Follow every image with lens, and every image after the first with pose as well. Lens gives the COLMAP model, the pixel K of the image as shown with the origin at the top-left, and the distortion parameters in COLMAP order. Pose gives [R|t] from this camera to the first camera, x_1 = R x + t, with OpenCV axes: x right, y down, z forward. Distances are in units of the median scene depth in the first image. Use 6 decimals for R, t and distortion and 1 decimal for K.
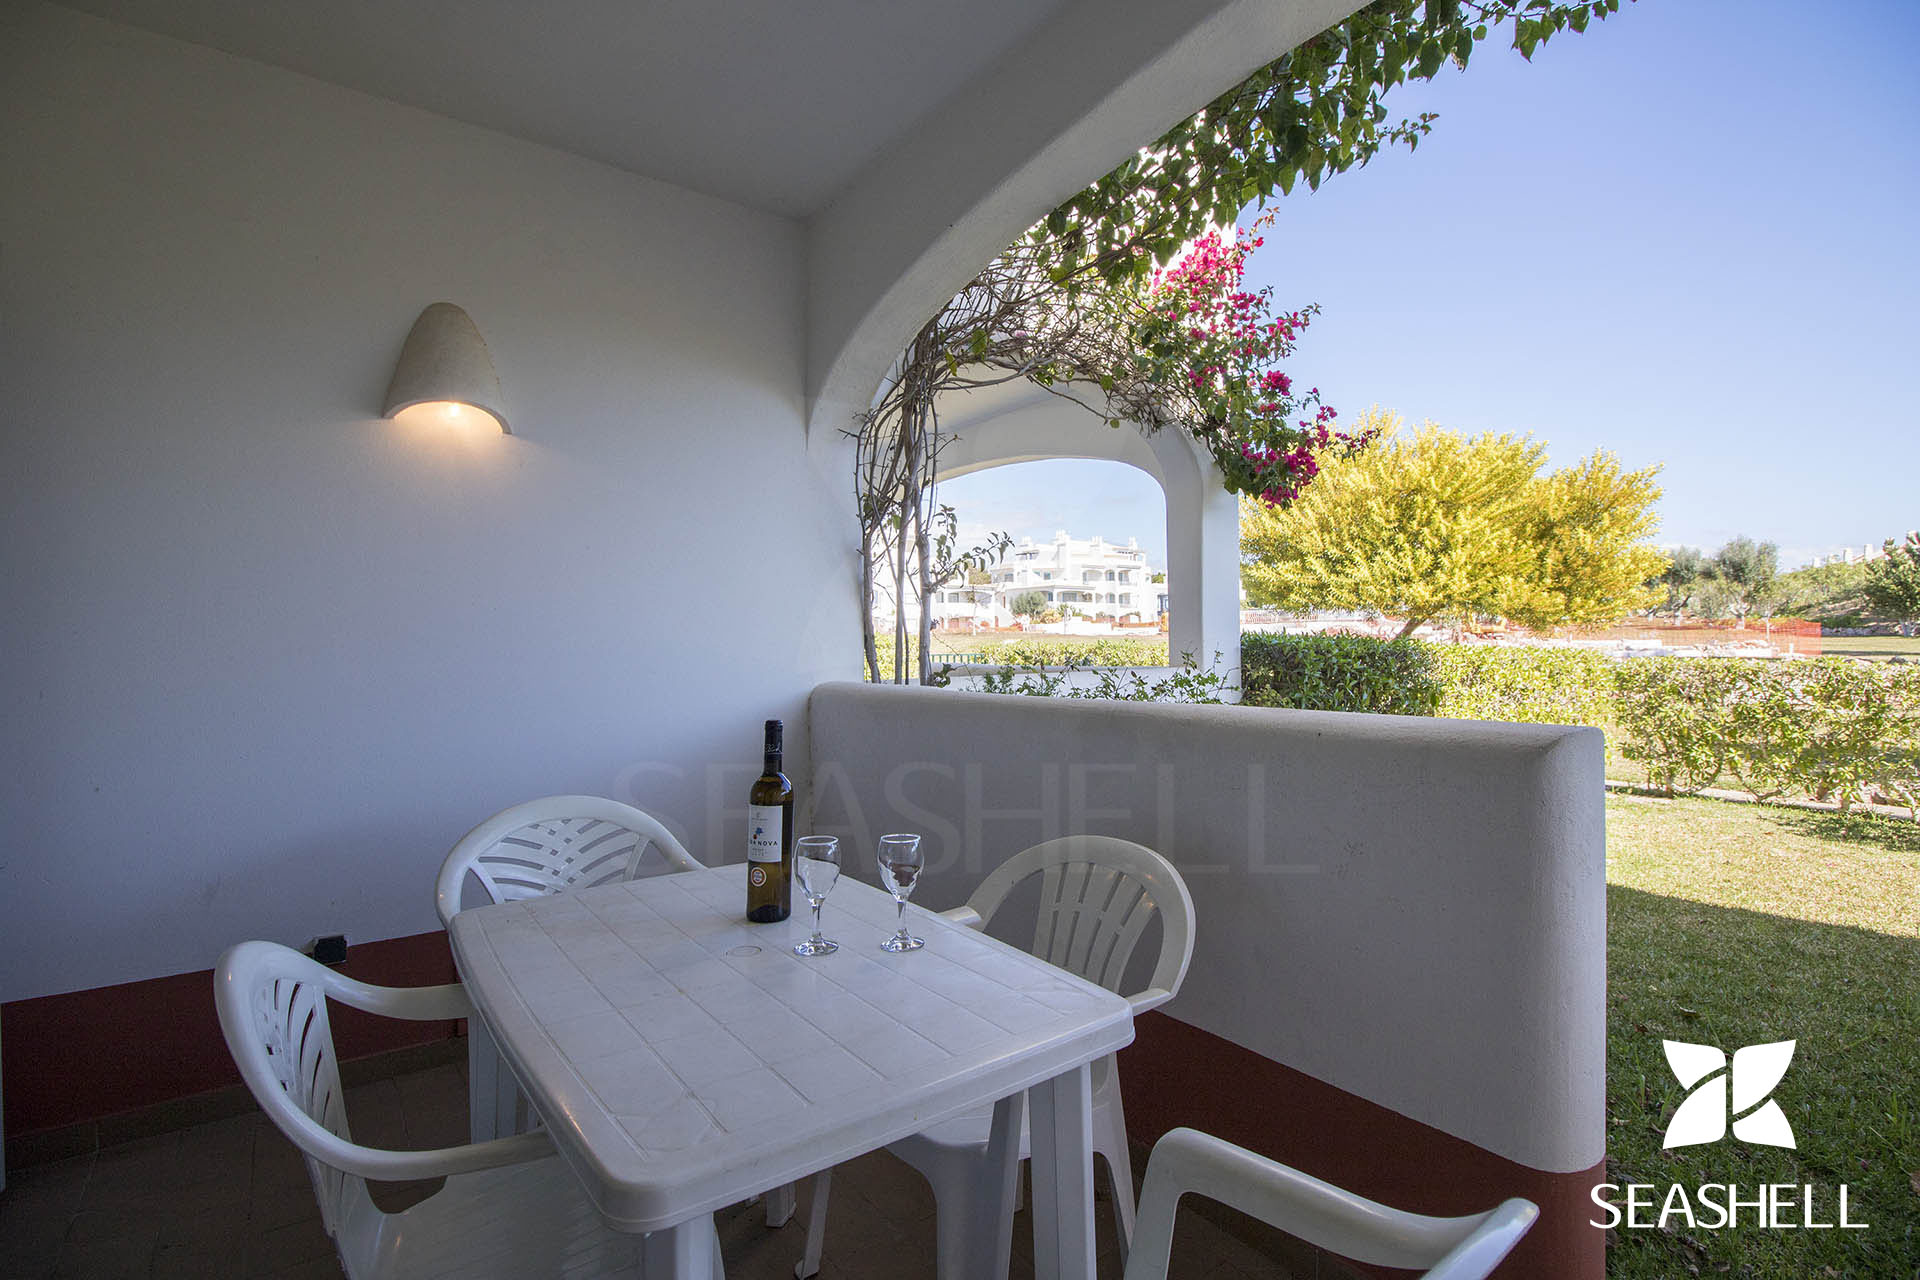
lens RADIAL K [[888.4, 0, 958.3], [0, 888.4, 637.9], [0, 0, 1]] dist [-0.013847, -0.005309]
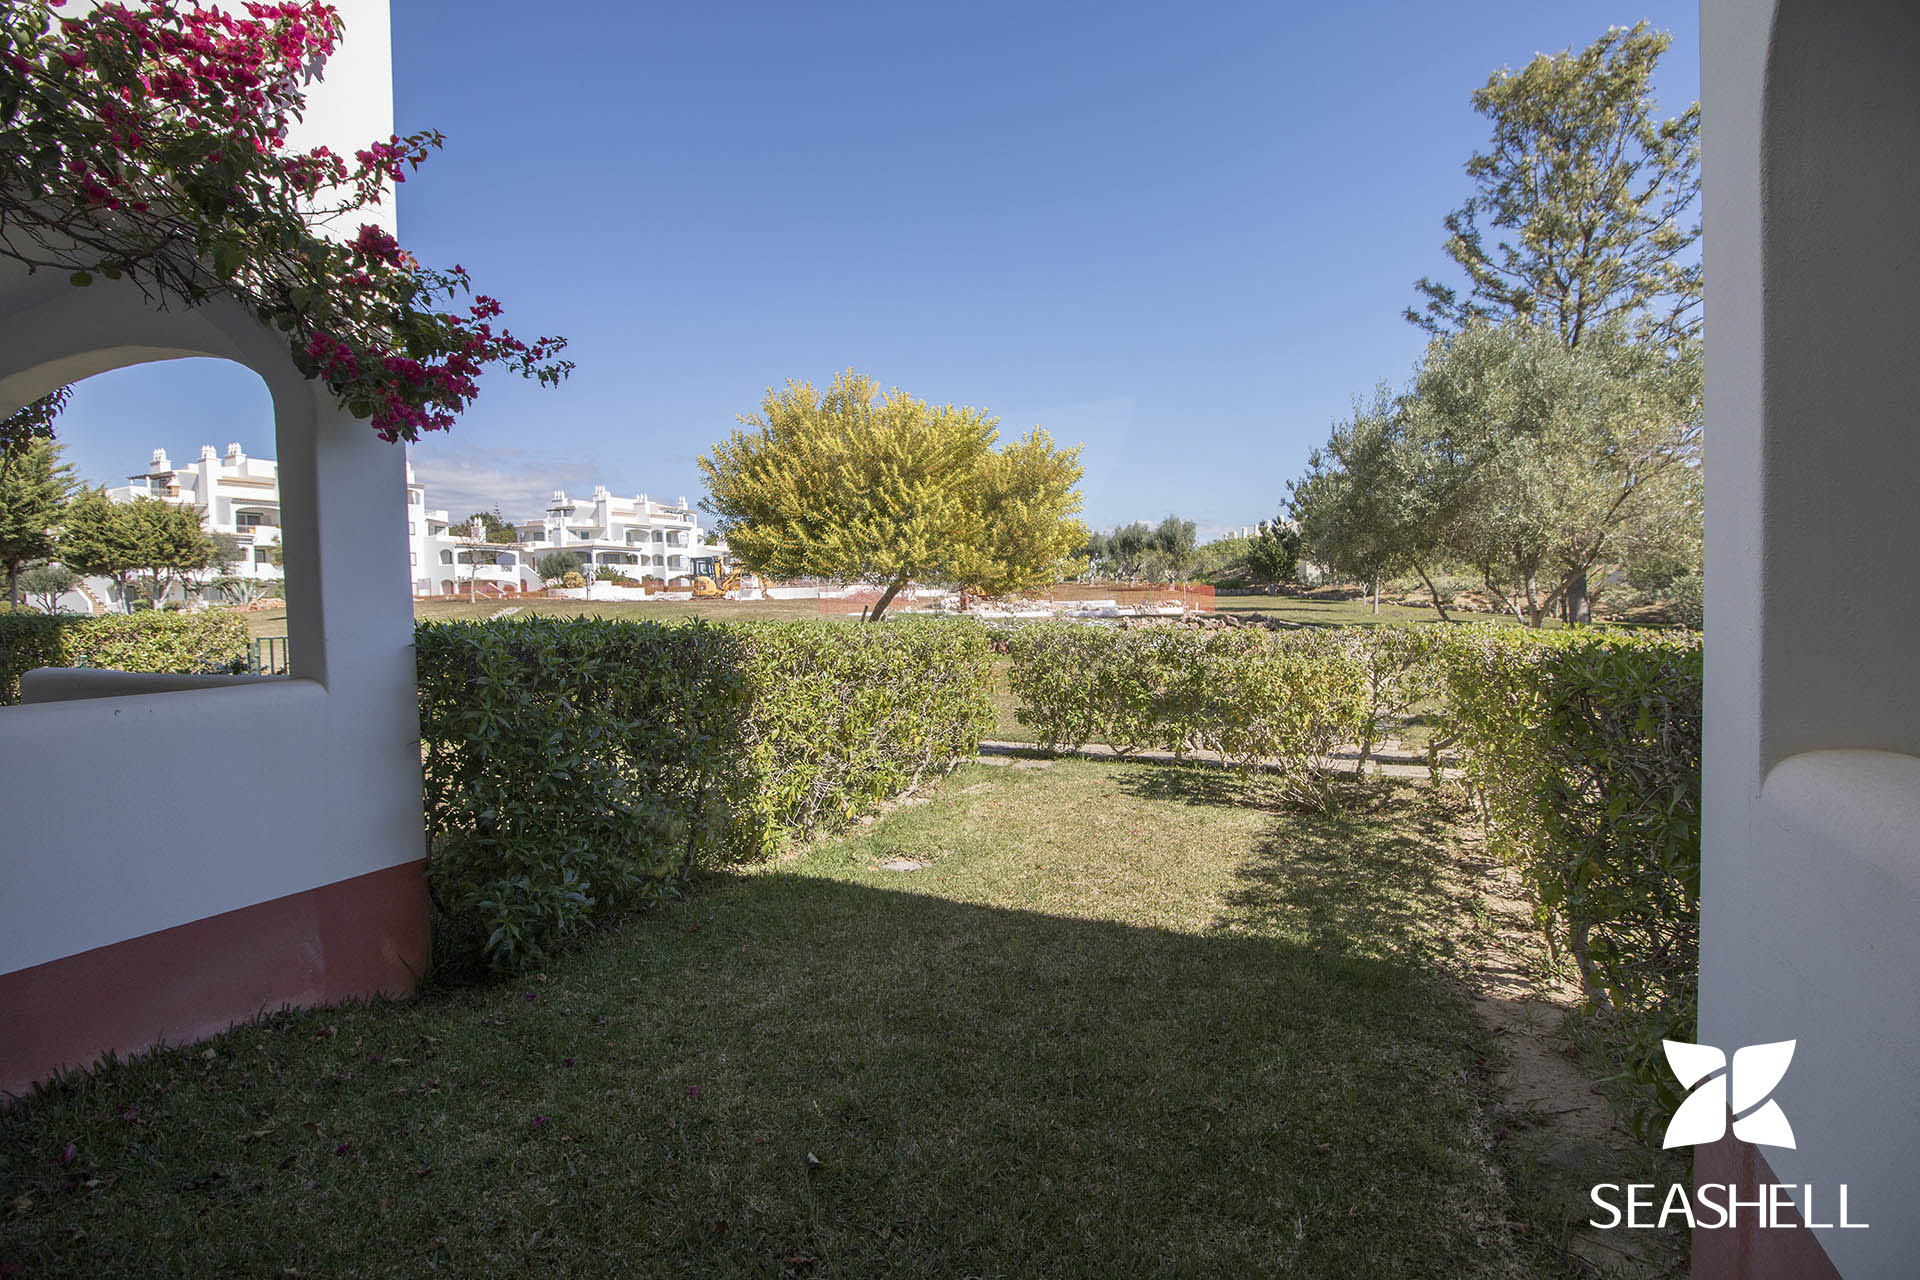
lens RADIAL K [[888.4, 0, 956.4], [0, 888.4, 638.5], [0, 0, 1]] dist [-0.013847, -0.005309]
pose [[0.886901, -0.030393, 0.460959, 0.101052], [0.010578, 0.998908, 0.045510, -0.005663], [-0.461838, -0.035487, 0.886254, 0.051644]]
